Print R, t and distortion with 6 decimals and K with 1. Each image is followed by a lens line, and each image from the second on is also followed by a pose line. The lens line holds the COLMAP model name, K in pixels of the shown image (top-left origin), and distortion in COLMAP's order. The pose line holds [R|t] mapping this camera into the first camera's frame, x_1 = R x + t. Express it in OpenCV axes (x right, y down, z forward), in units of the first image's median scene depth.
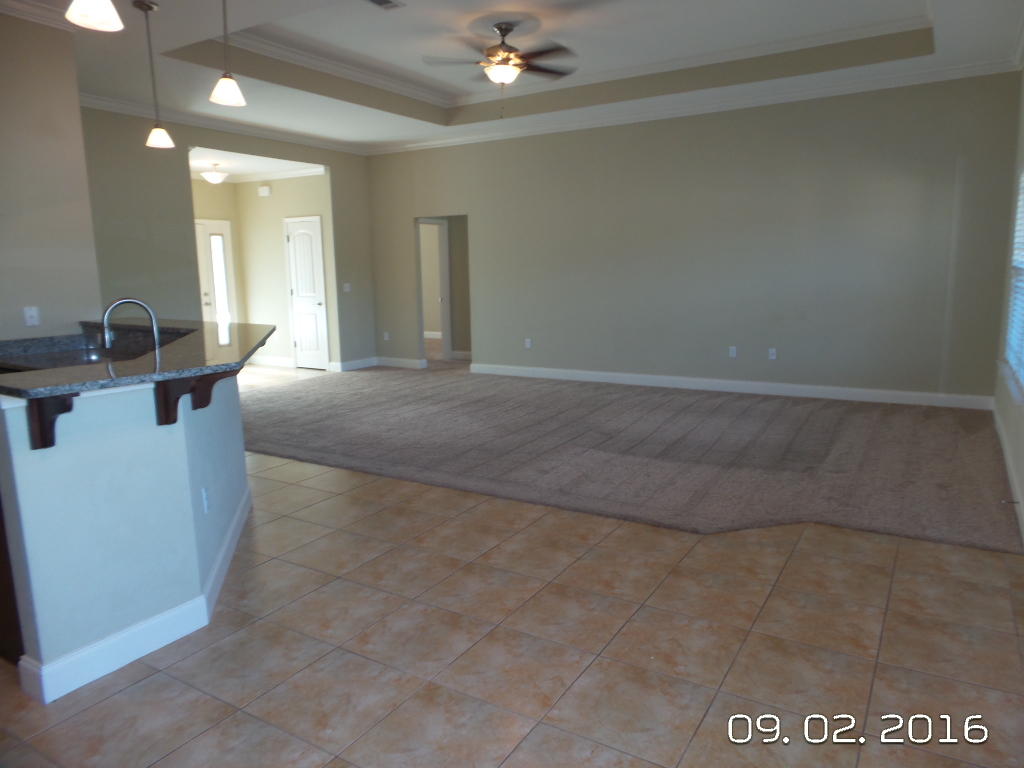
lens RADIAL K [[706.7, 0, 517.4], [0, 706.7, 386.8], [0, 0, 1]] dist [0.004081, 0.000741]
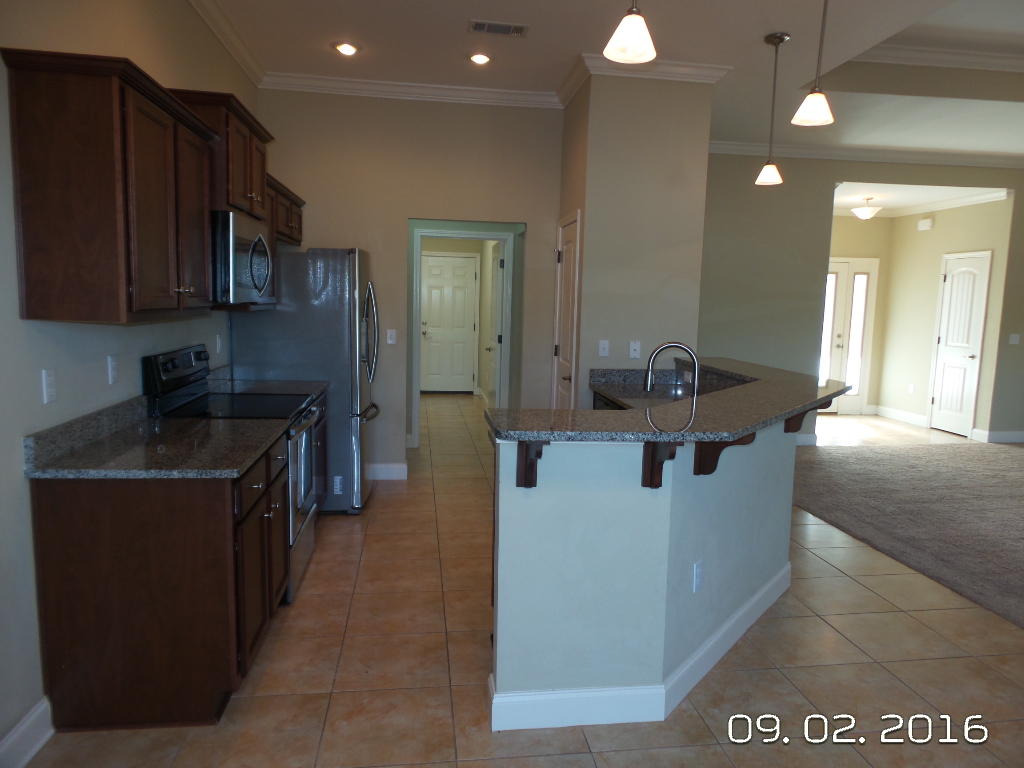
lens RADIAL K [[698.7, 0, 511.0], [0, 698.7, 390.1], [0, 0, 1]] dist [-0.001740, -0.000819]
pose [[0.622968, 0.125194, -0.772164, 0.031799], [-0.159767, 0.986666, 0.031075, -0.033124], [0.765758, 0.104008, 0.634663, 0.140053]]
